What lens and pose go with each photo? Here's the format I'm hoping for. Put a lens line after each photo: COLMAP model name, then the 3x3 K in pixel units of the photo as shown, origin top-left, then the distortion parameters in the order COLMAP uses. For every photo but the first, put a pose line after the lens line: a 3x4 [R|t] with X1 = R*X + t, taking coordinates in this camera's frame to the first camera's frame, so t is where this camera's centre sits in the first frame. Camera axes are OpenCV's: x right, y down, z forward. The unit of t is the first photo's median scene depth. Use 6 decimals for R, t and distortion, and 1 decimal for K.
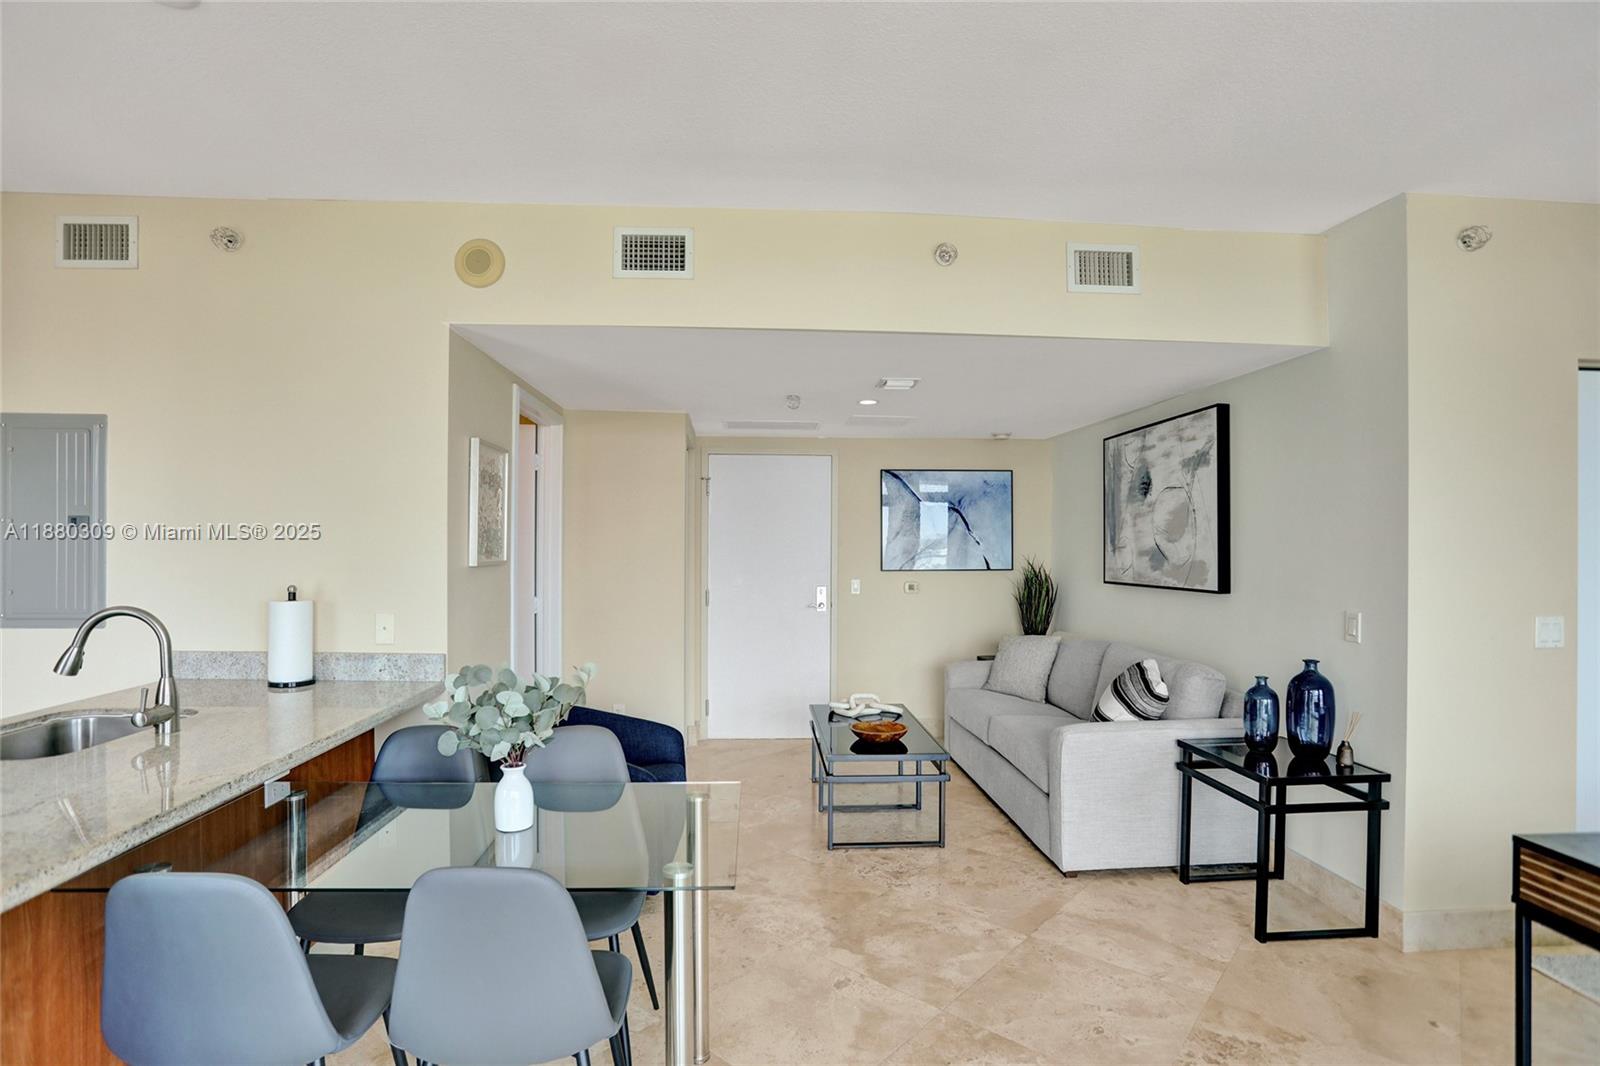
lens RADIAL K [[771.9, 0, 796.8], [0, 771.9, 546.0], [0, 0, 1]] dist [-0.071349, 0.028776]
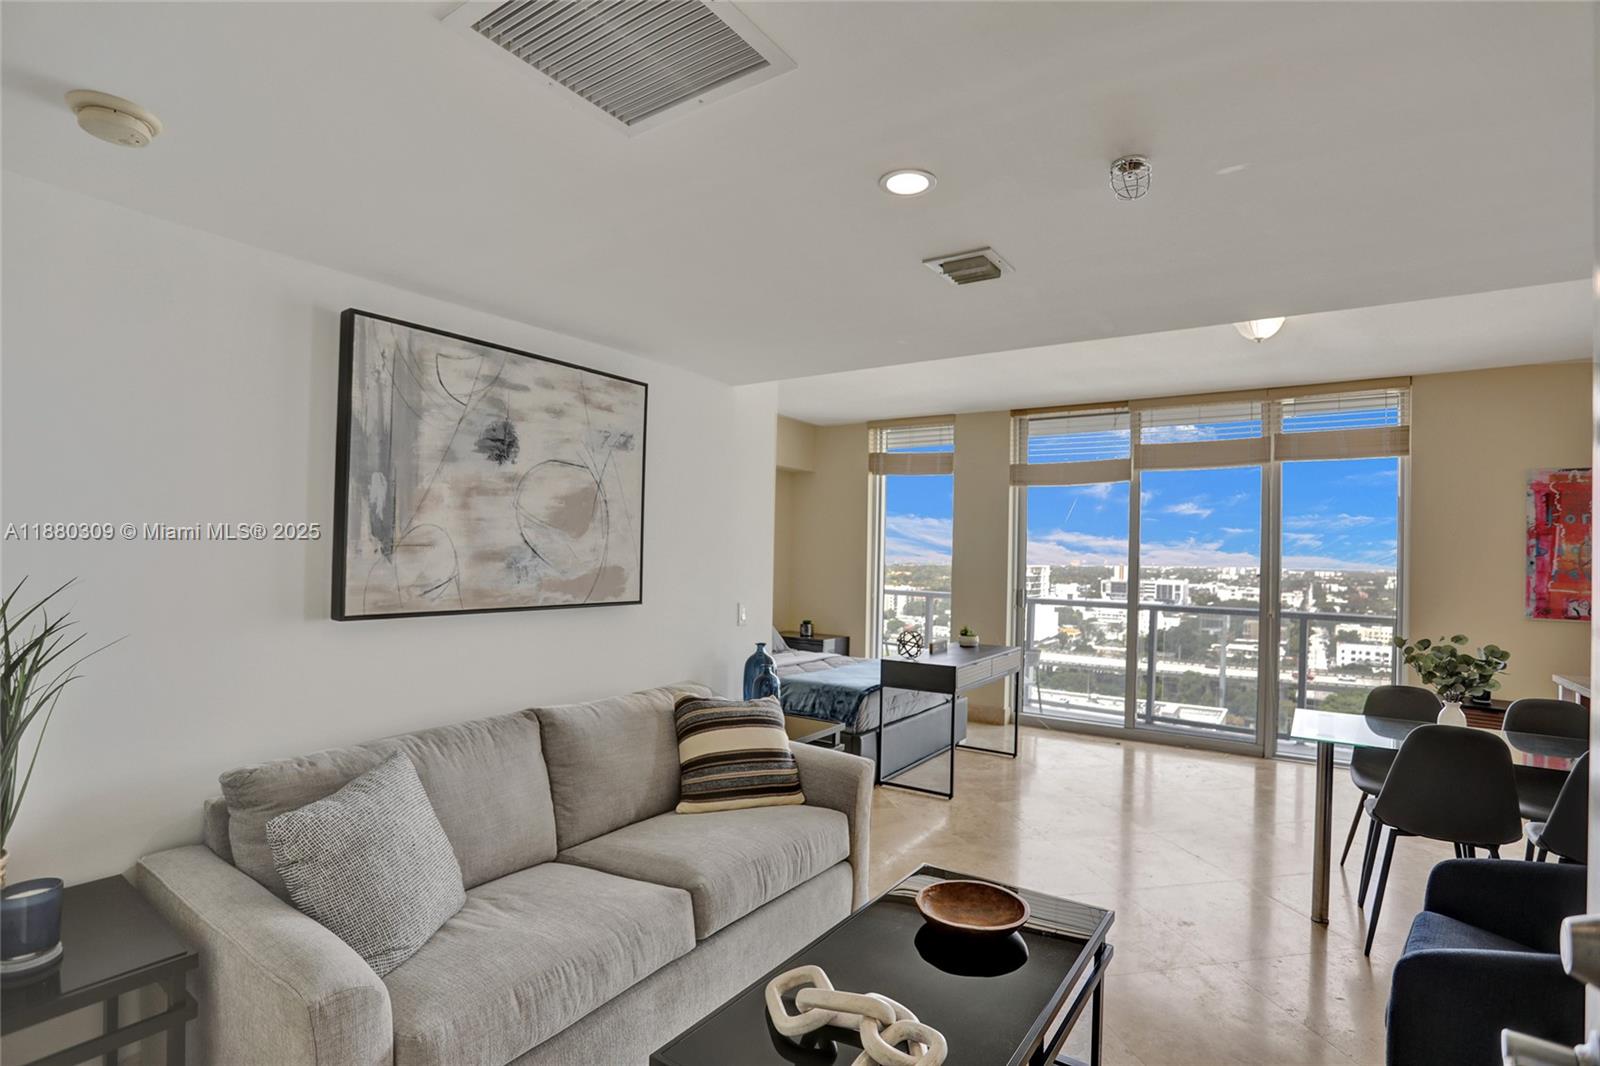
lens RADIAL K [[773.6, 0, 793.7], [0, 773.6, 545.8], [0, 0, 1]] dist [-0.083273, 0.039527]
pose [[-0.786626, -0.013625, 0.617280, -0.133555], [-0.025937, 0.999603, -0.010989, 0.002218], [-0.616885, -0.024654, -0.786667, 1.752999]]
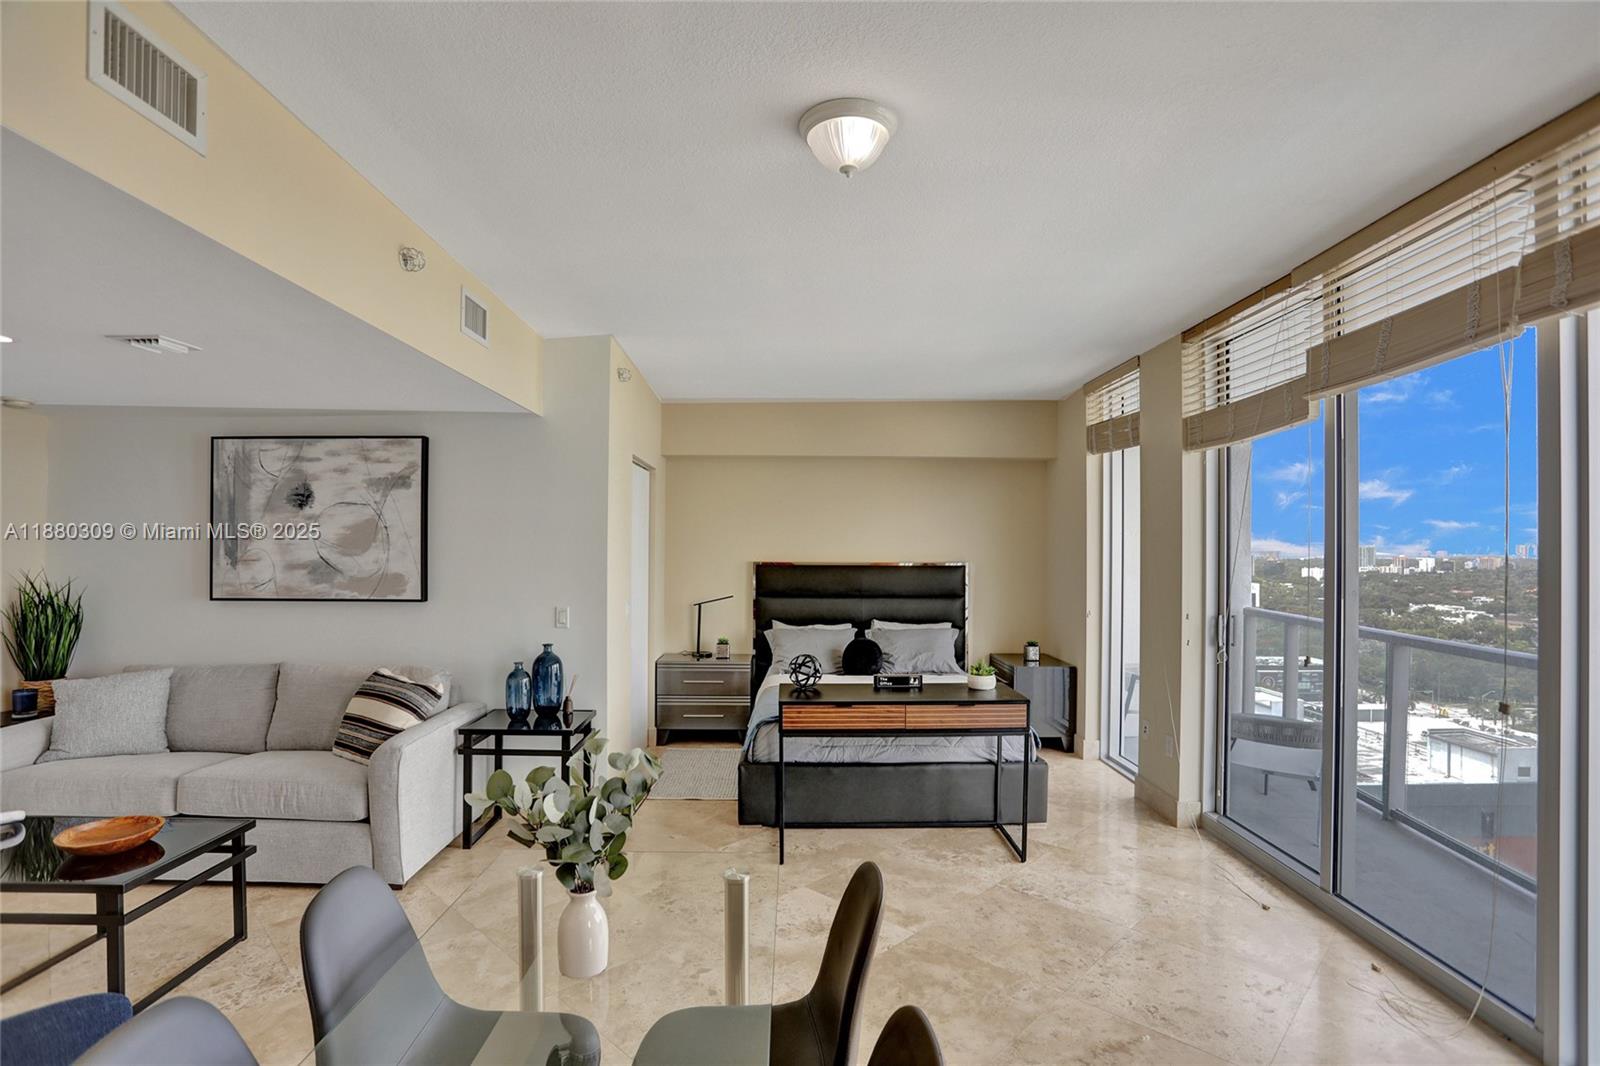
lens RADIAL K [[772.4, 0, 791.3], [0, 772.4, 543.7], [0, 0, 1]] dist [-0.070482, 0.029062]
pose [[0.054647, 0.002759, 0.998502, -0.621564], [-0.008046, 0.999965, -0.002323, -0.029858], [-0.998473, -0.007907, 0.054667, 0.419874]]
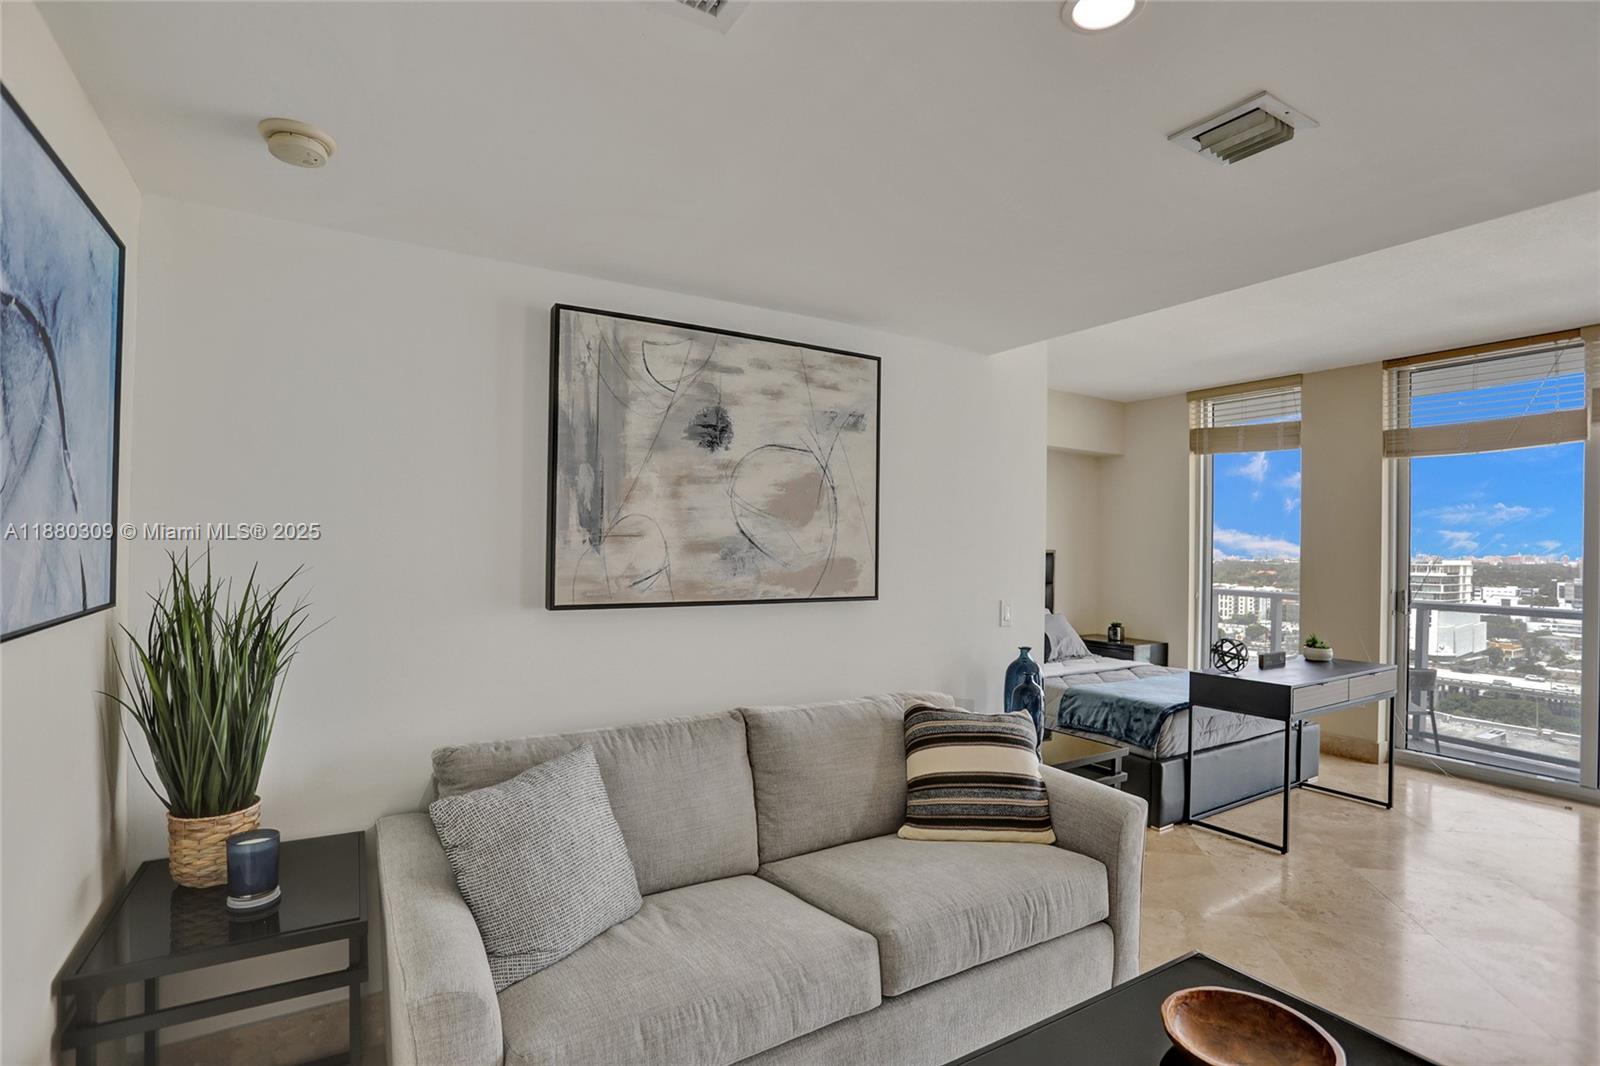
lens RADIAL K [[773.6, 0, 793.7], [0, 773.6, 545.8], [0, 0, 1]] dist [-0.083273, 0.039527]
pose [[-0.467418, -0.007850, 0.884001, -0.121578], [-0.017349, 0.999849, -0.000295, 0.010051], [-0.883866, -0.015475, -0.467484, 1.604401]]
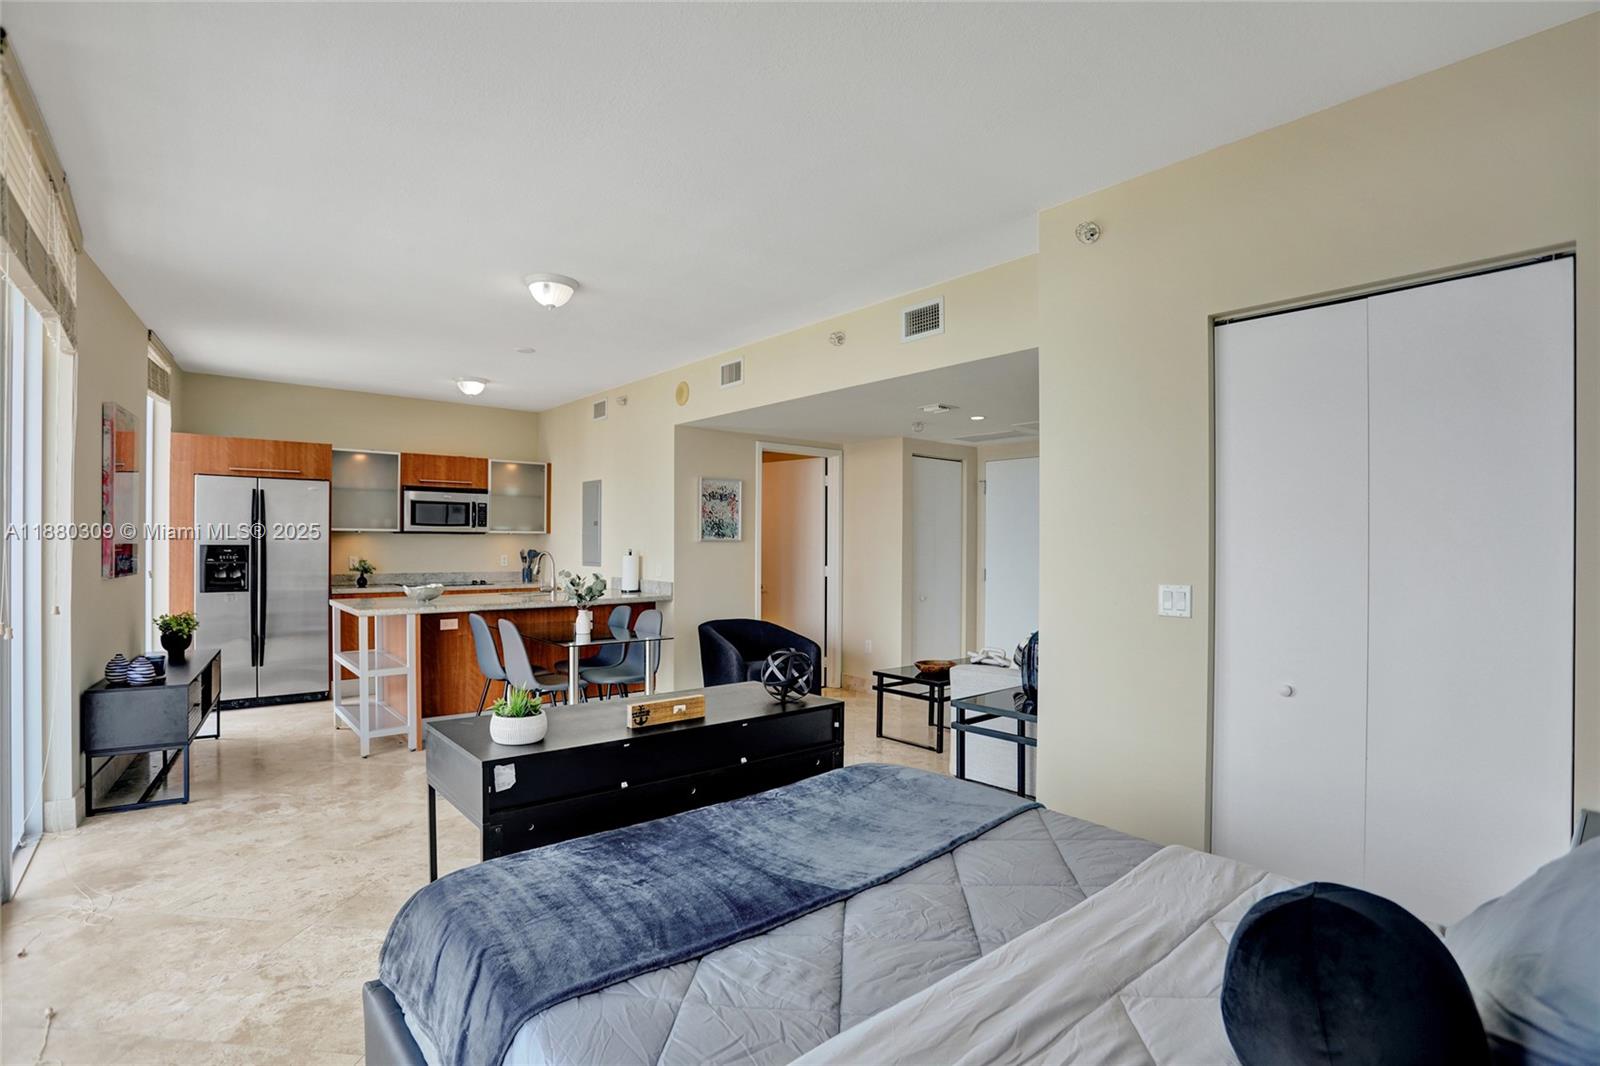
lens RADIAL K [[774.2, 0, 796.9], [0, 774.2, 547.5], [0, 0, 1]] dist [-0.076539, 0.033848]
pose [[0.596904, 0.000581, -0.802312, 1.233973], [-0.000308, 1.000000, 0.000495, 0.037668], [0.802313, -0.000048, 0.596904, -0.002232]]
